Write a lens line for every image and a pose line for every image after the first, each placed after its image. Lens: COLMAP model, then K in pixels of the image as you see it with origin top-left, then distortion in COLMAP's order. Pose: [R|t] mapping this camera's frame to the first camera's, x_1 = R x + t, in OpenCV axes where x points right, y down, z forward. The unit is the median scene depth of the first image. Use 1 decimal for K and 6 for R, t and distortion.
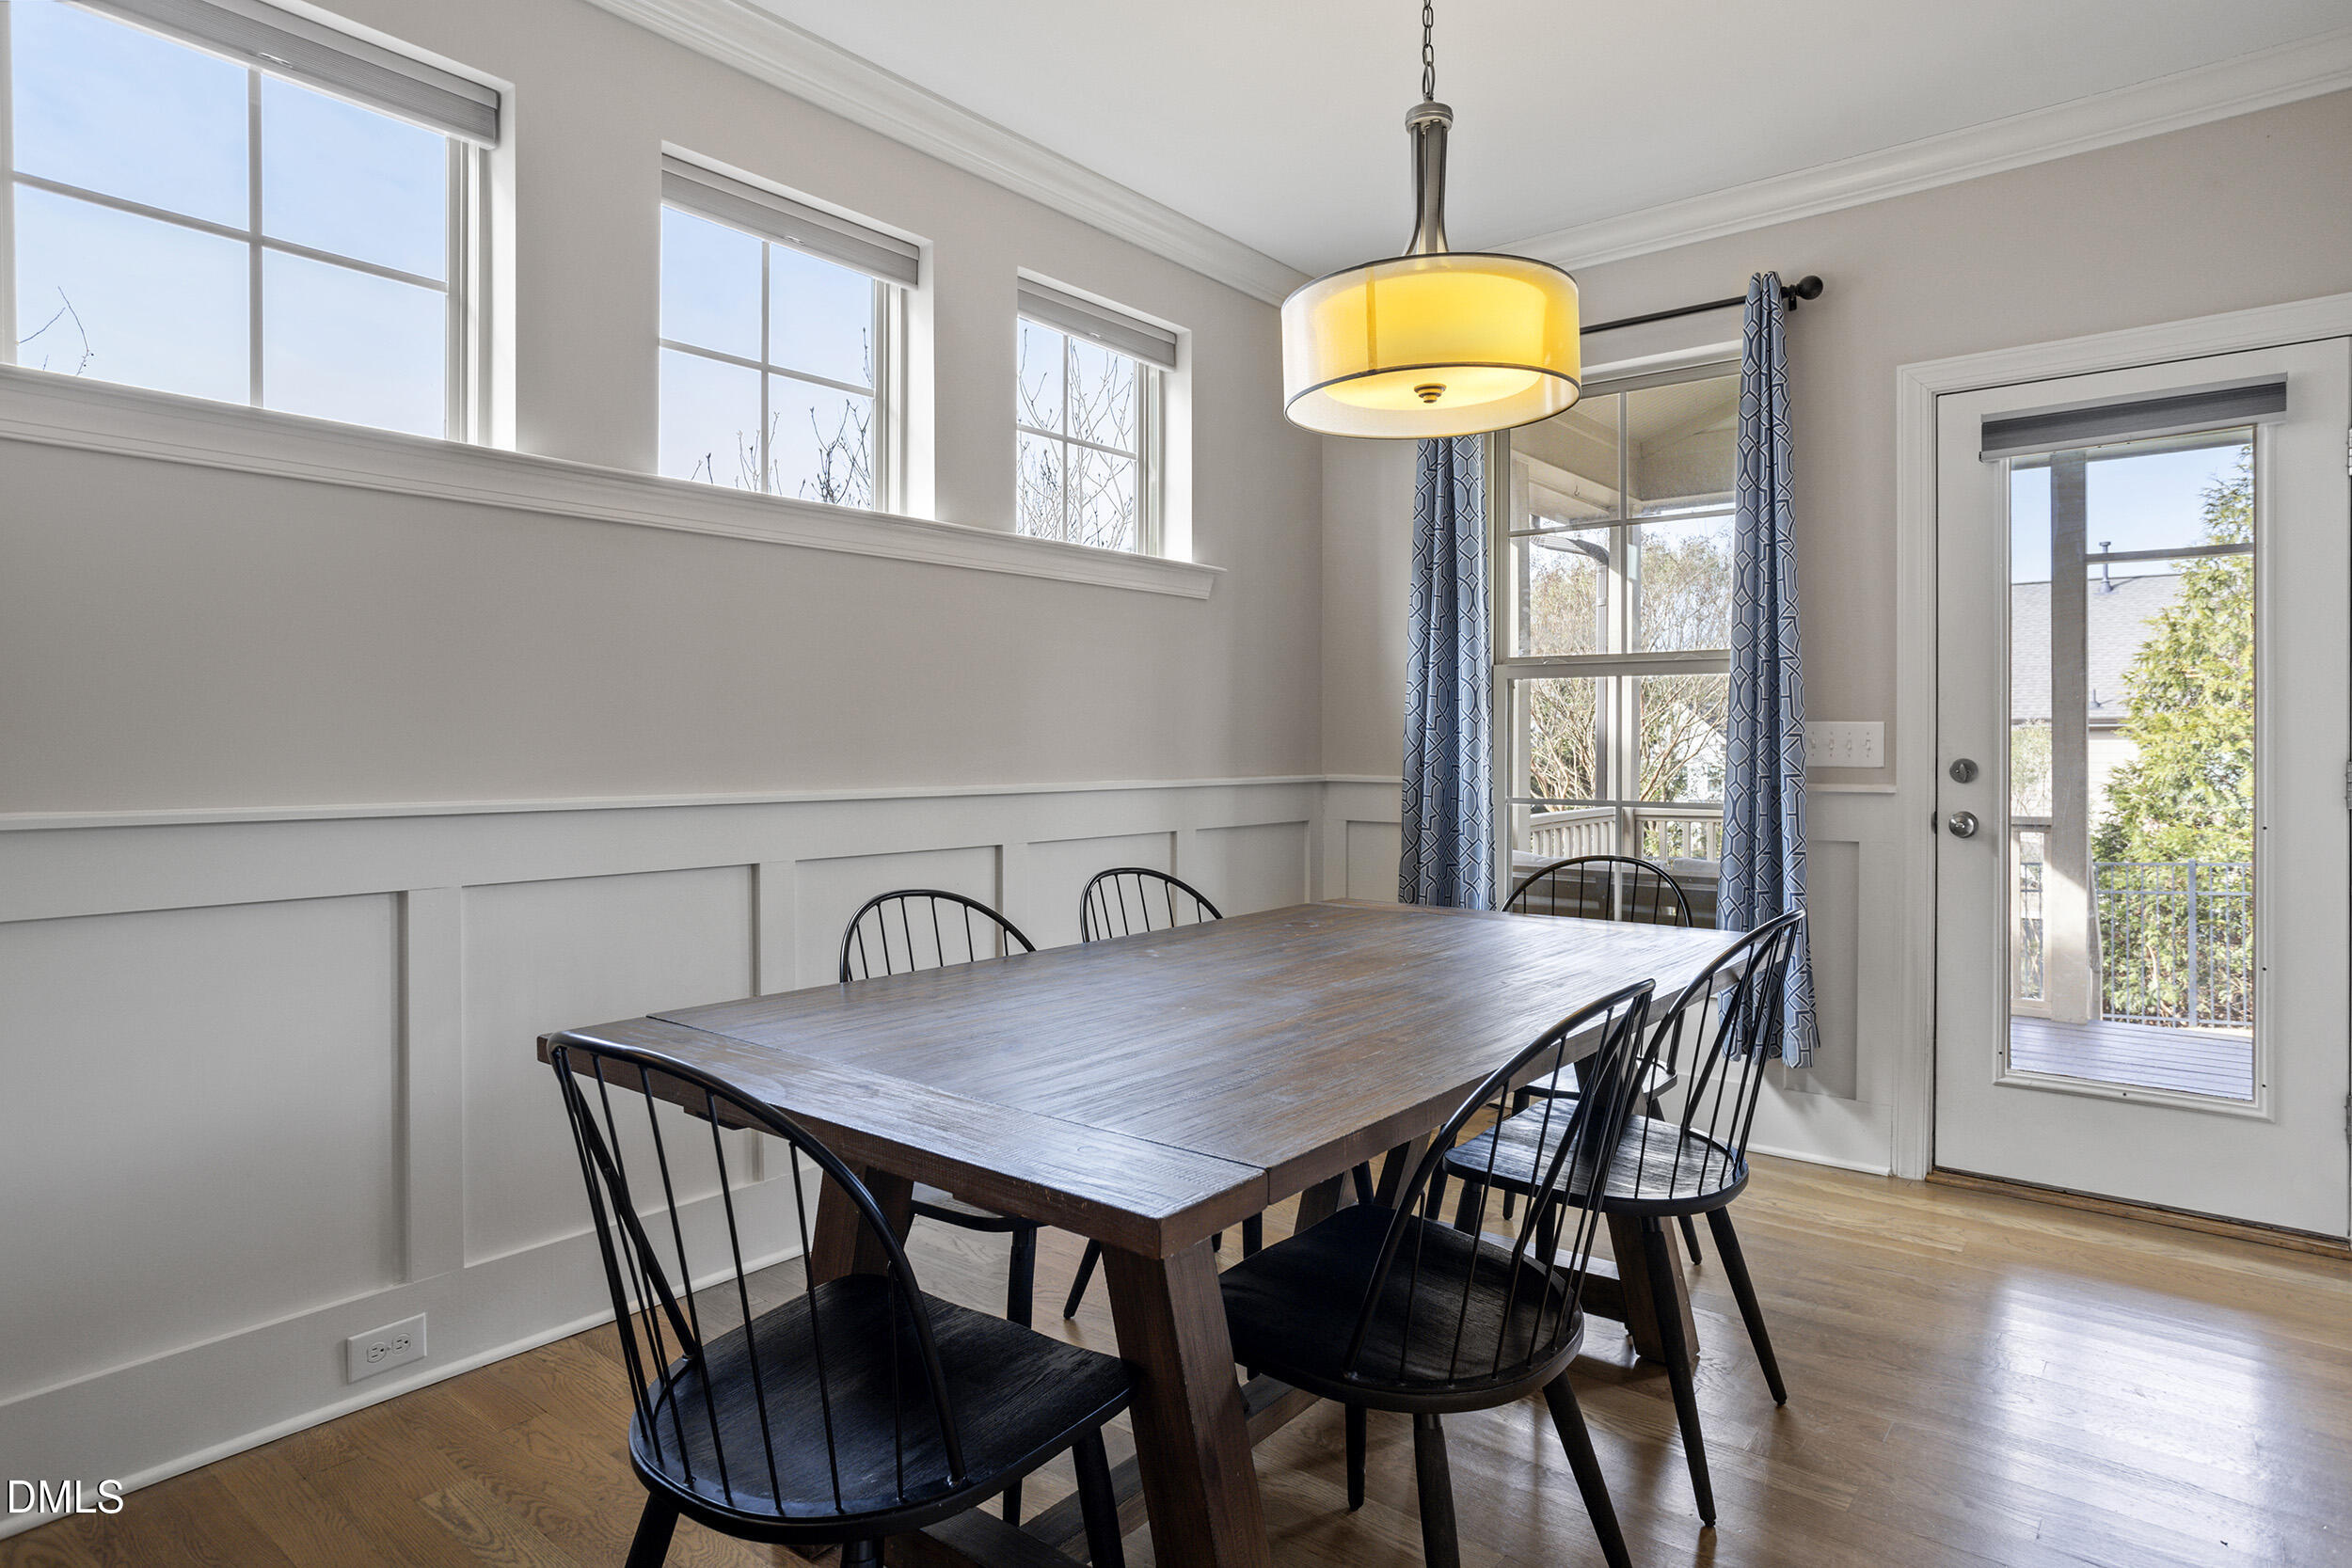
lens RADIAL K [[1280.0, 0, 1190.2], [0, 1280.0, 751.7], [0, 0, 1]] dist [-0.008197, 0.002075]
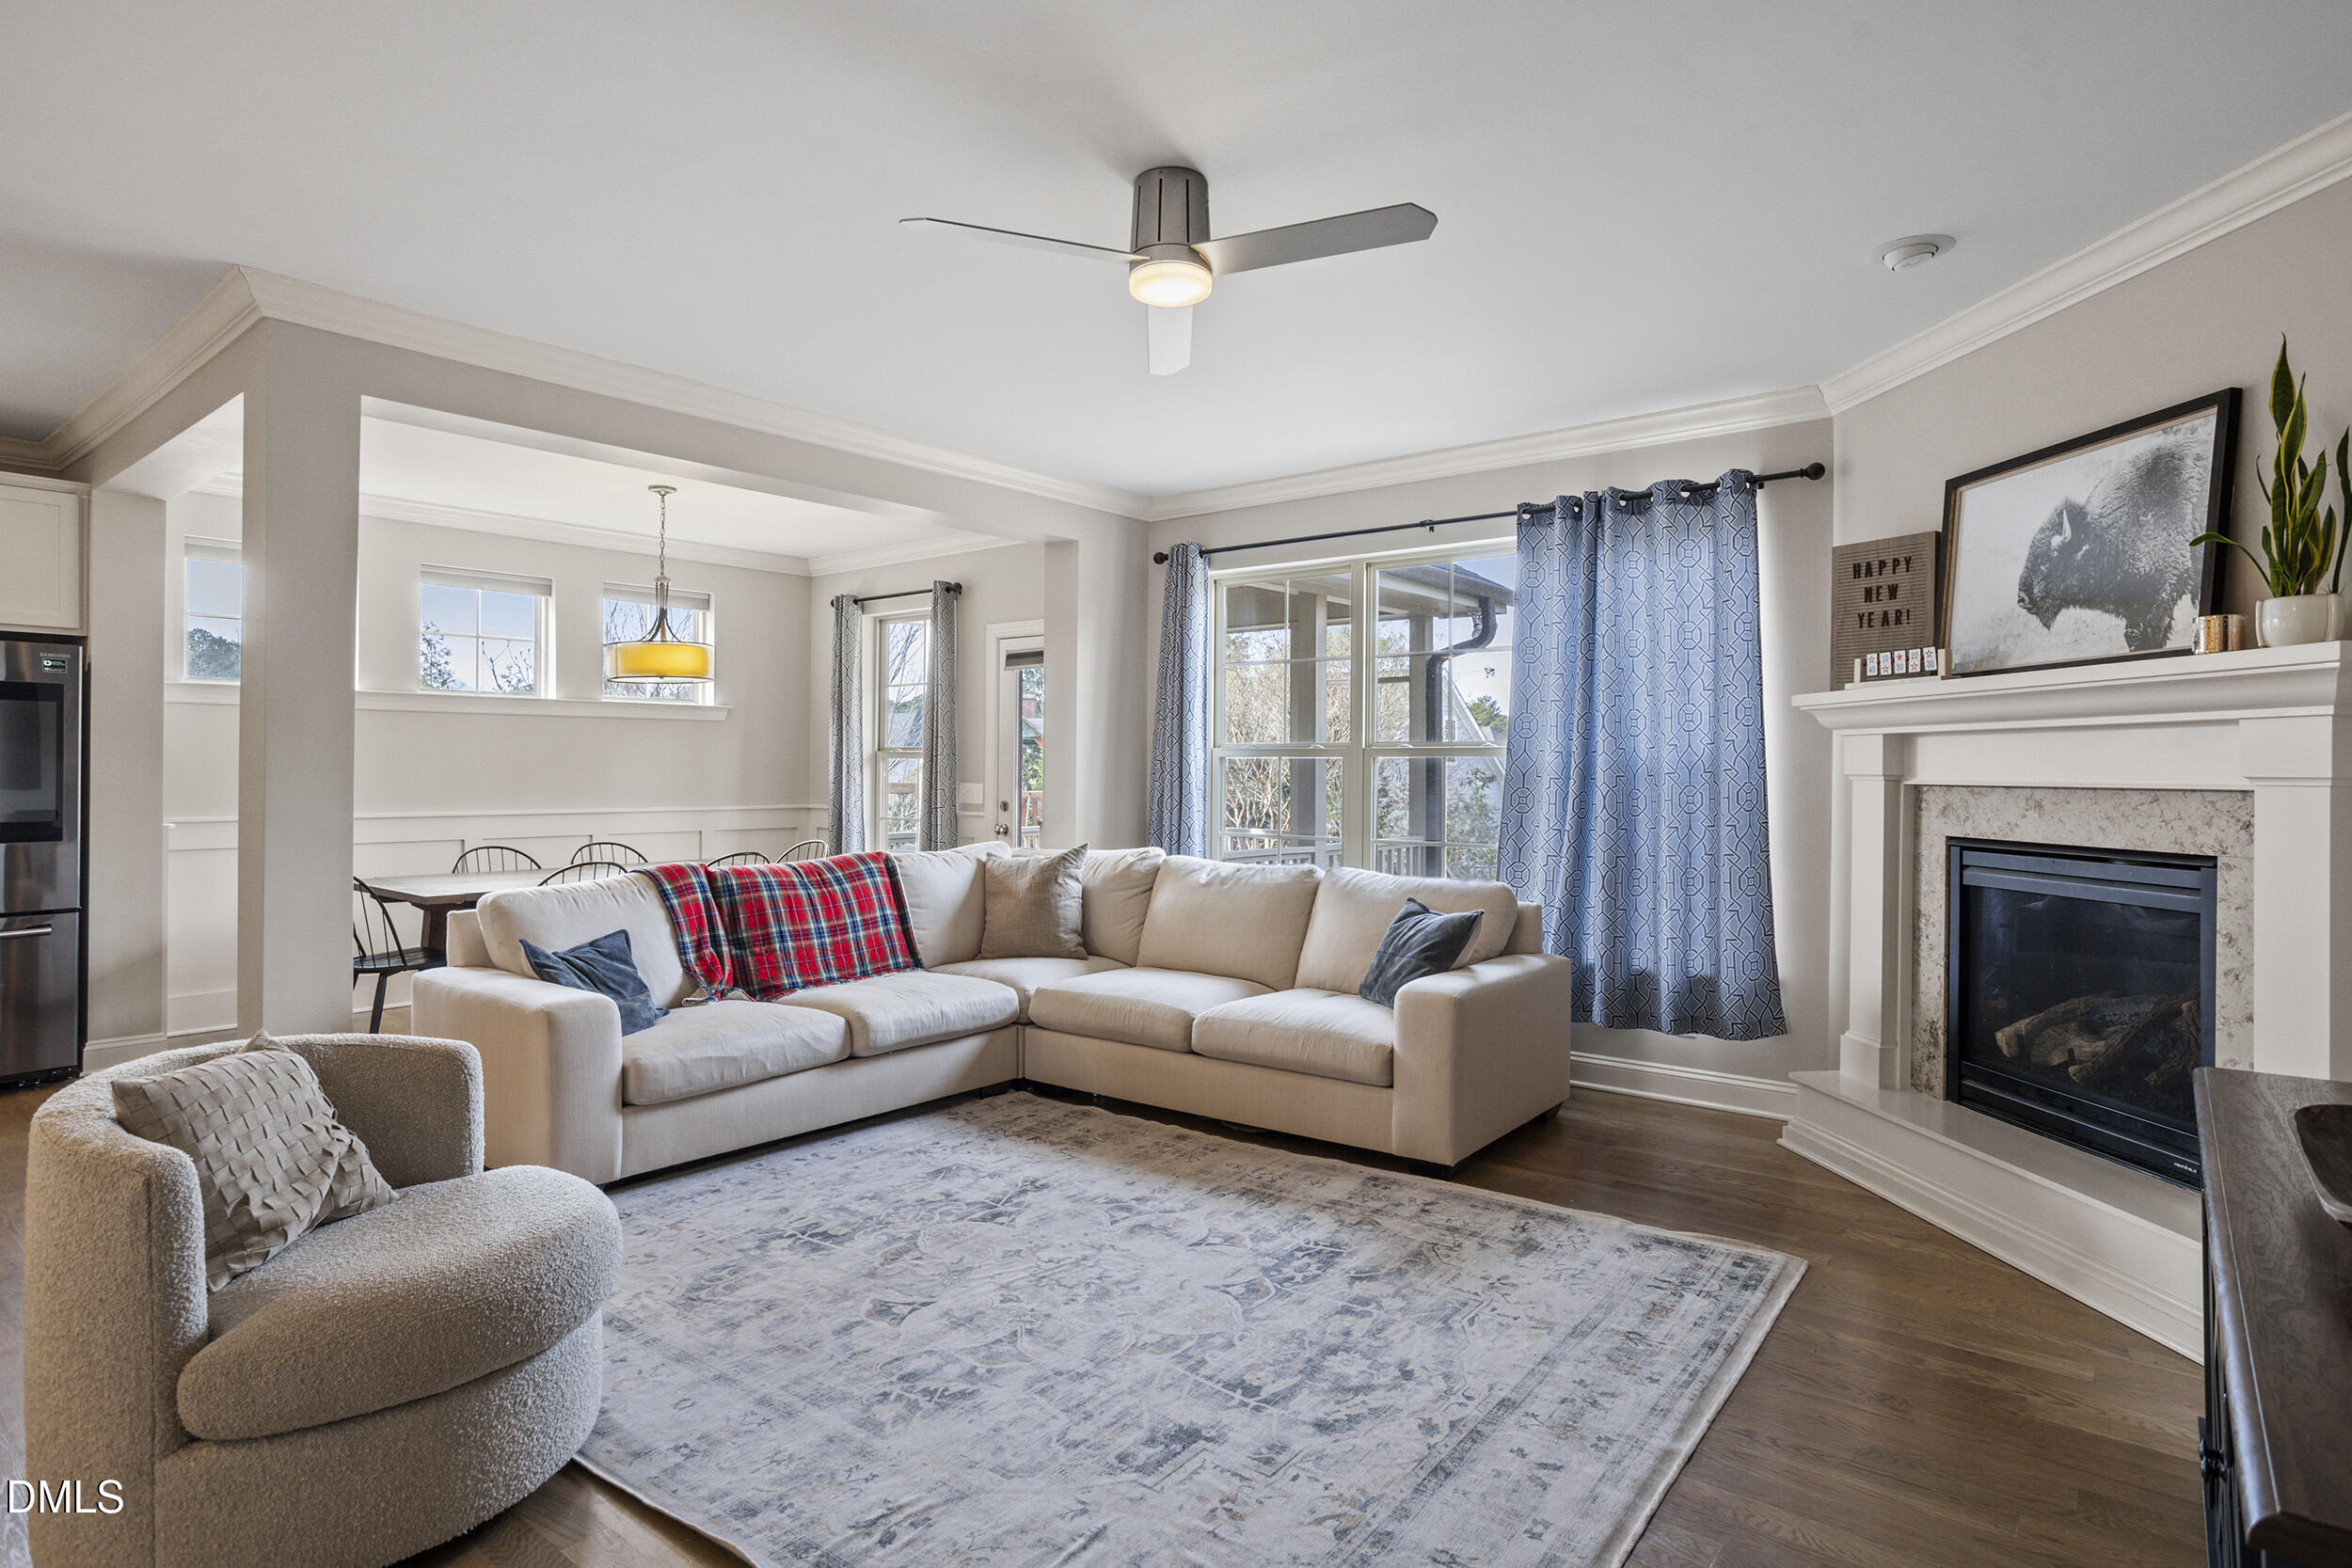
lens RADIAL K [[1241.6, 0, 1167.9], [0, 1241.6, 770.6], [0, 0, 1]] dist [-0.038355, 0.005261]
pose [[0.999819, 0.005285, -0.018302, 0.901079], [-0.005349, 0.999980, -0.003444, -0.041188], [0.018283, 0.003541, 0.999827, -1.155277]]
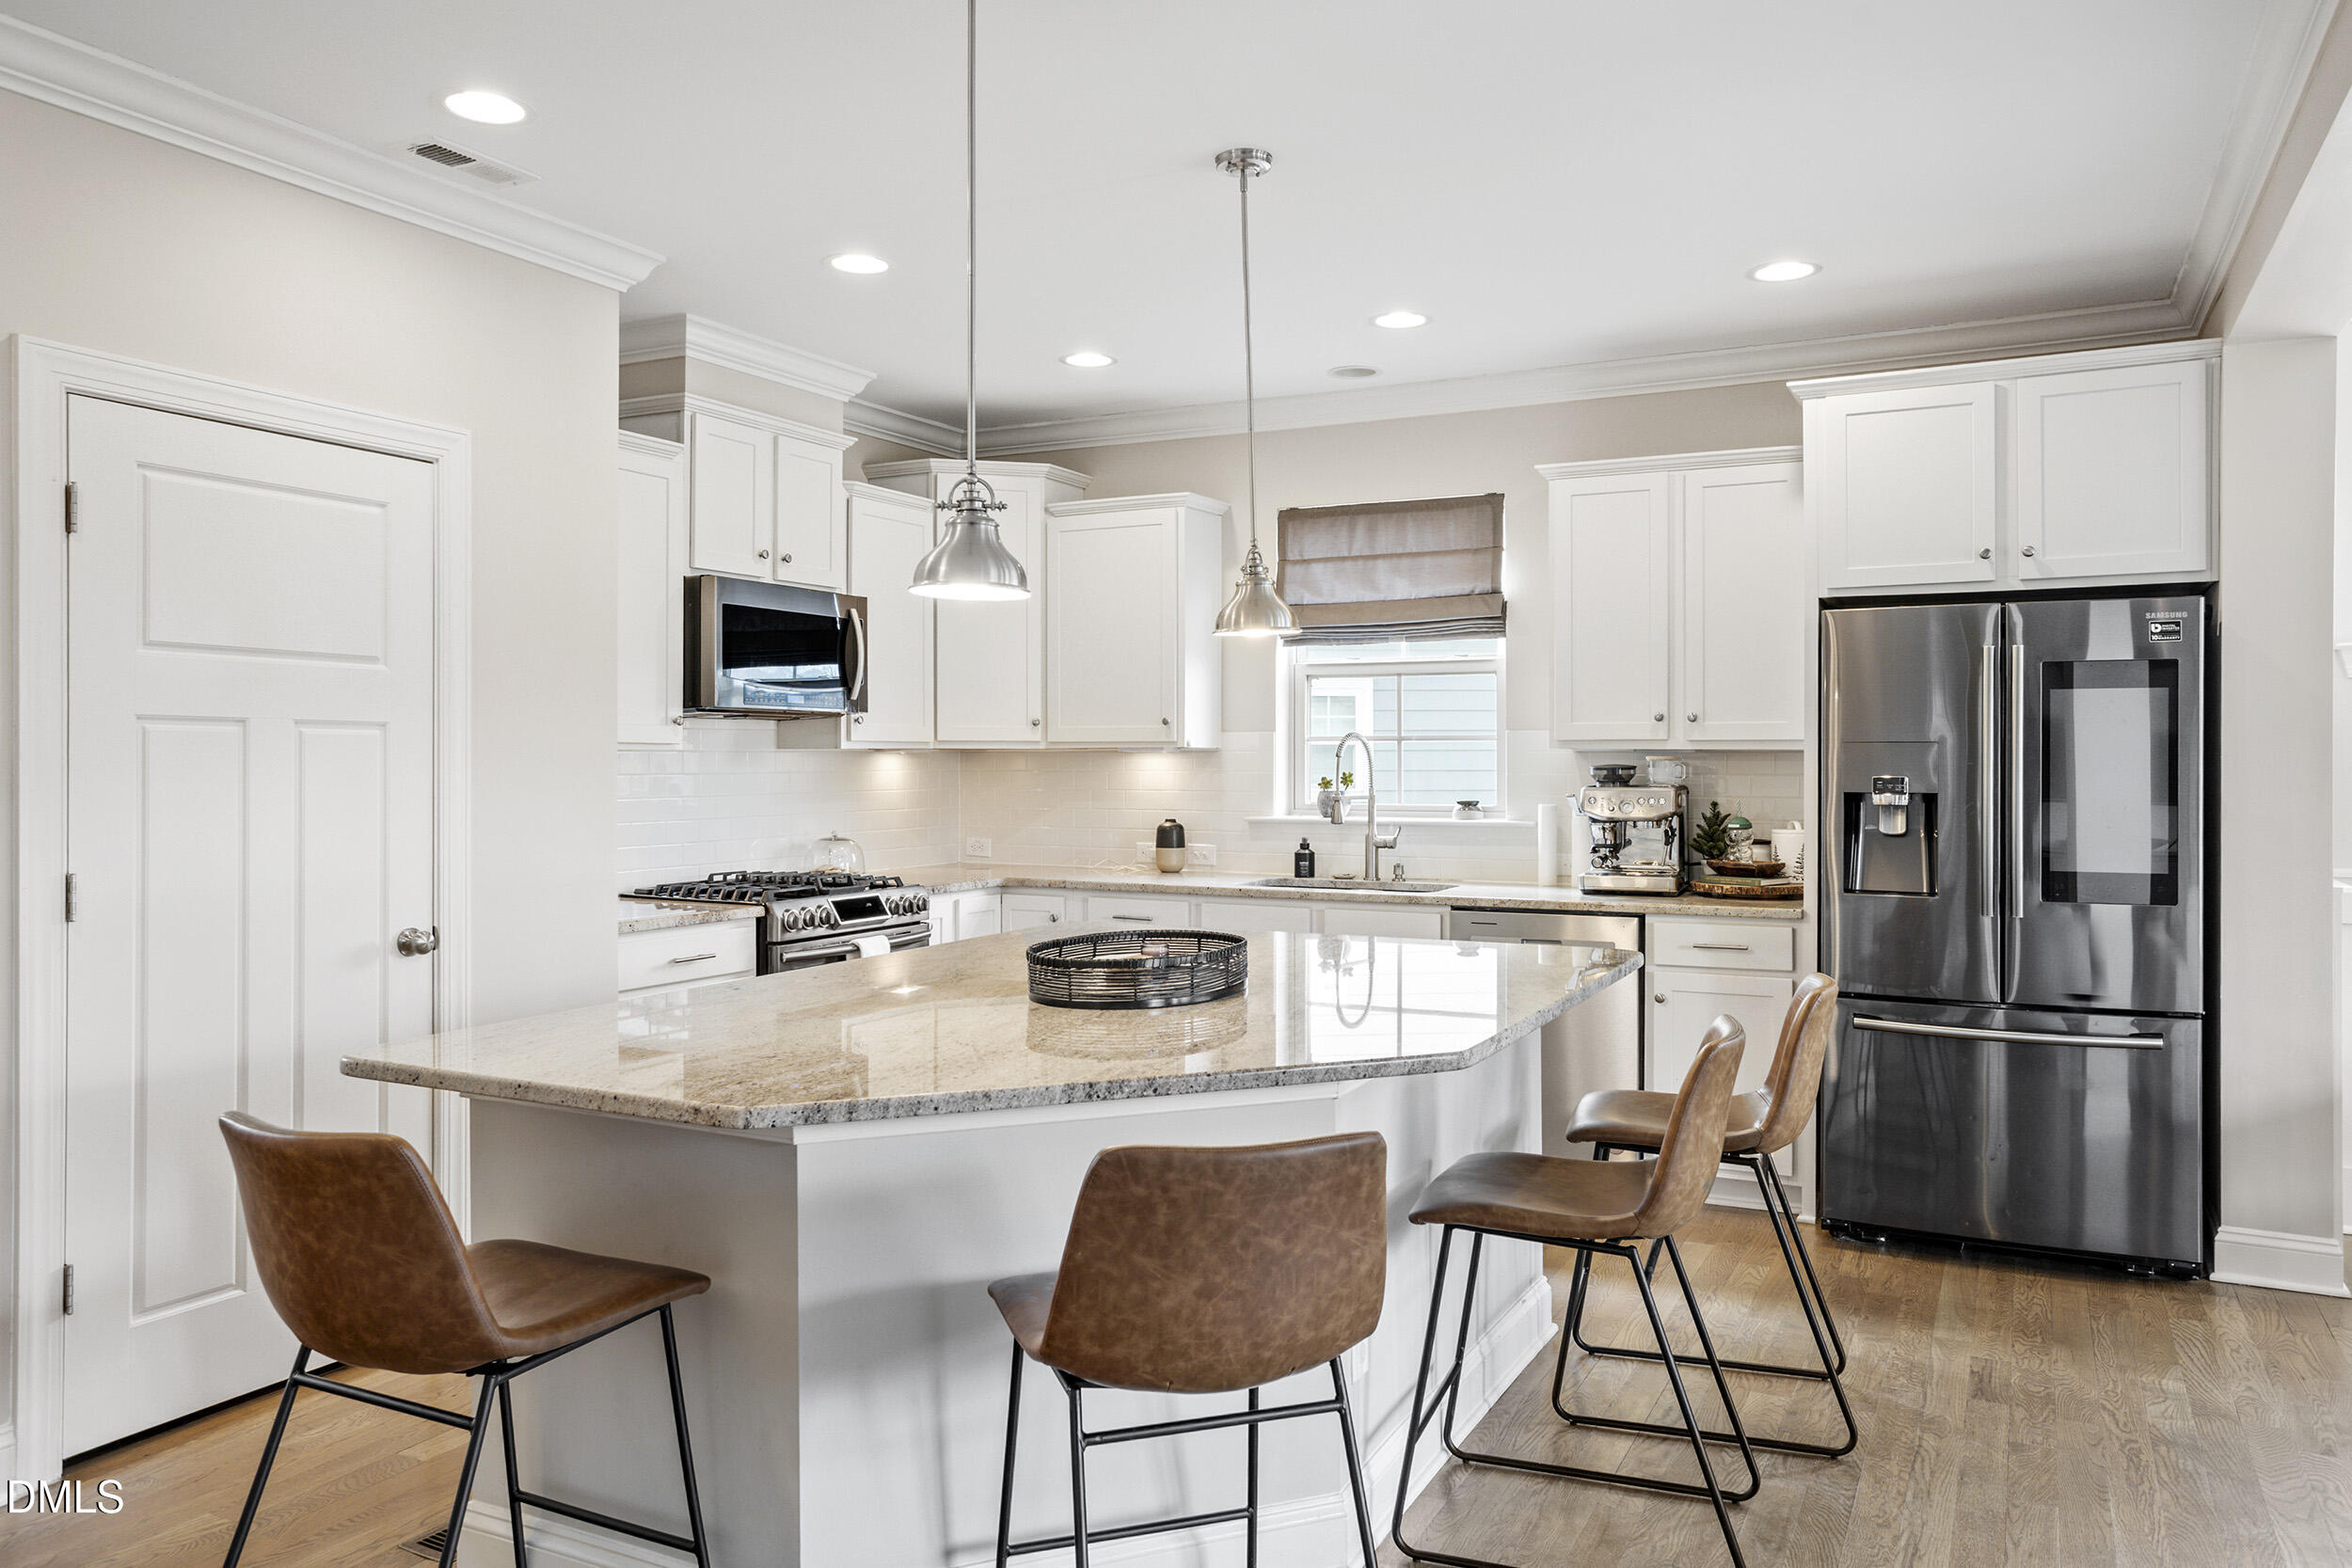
lens RADIAL K [[1664.5, 0, 1184.5], [0, 1664.5, 765.2], [0, 0, 1]] dist [-0.004592, 0.001638]
pose [[0.191512, 0.002247, -0.981488, 0.645278], [-0.004069, 0.999991, 0.001496, -0.060800], [0.981482, 0.003708, 0.191519, -0.716253]]
